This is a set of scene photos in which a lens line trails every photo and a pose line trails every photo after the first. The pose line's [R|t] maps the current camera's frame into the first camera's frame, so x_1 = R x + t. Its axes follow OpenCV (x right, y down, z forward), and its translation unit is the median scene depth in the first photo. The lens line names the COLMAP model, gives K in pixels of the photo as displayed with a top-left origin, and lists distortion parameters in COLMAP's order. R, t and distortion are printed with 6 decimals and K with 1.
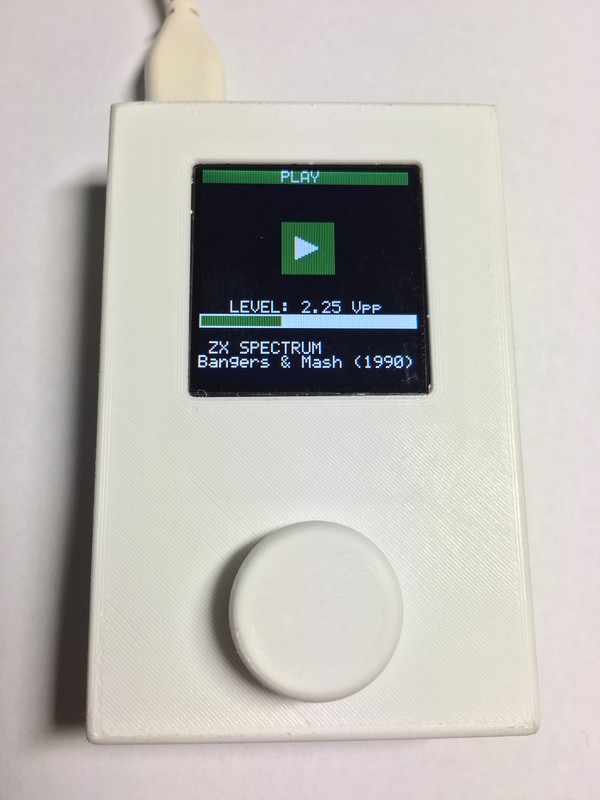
lens RADIAL K [[701.0, 0, 303.3], [0, 701.0, 398.4], [0, 0, 1]] dist [0.042599, -0.117733]
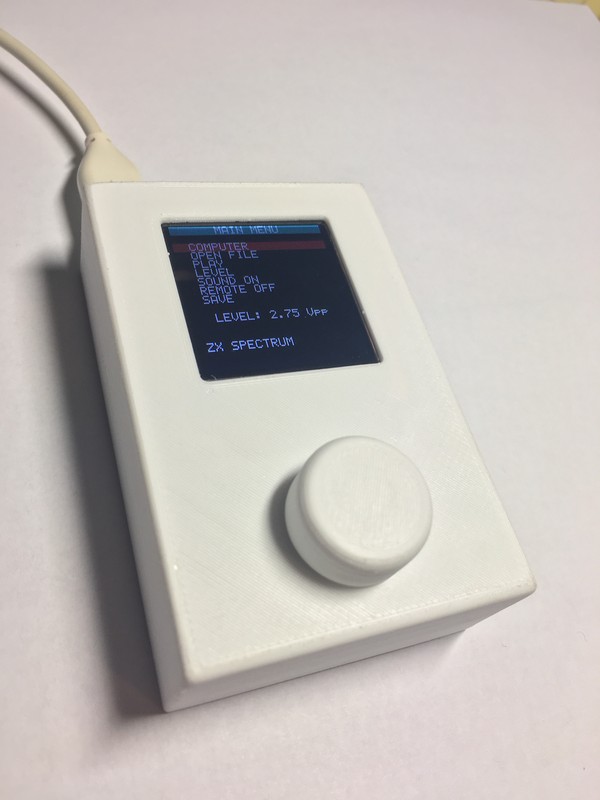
lens RADIAL K [[701.0, 0, 293.2], [0, 701.0, 405.0], [0, 0, 1]] dist [0.042599, -0.117733]
pose [[0.935071, -0.120096, 0.333496, -0.407841], [0.213563, 0.941793, -0.259647, 0.362682], [-0.282902, 0.314010, 0.906291, -0.104876]]
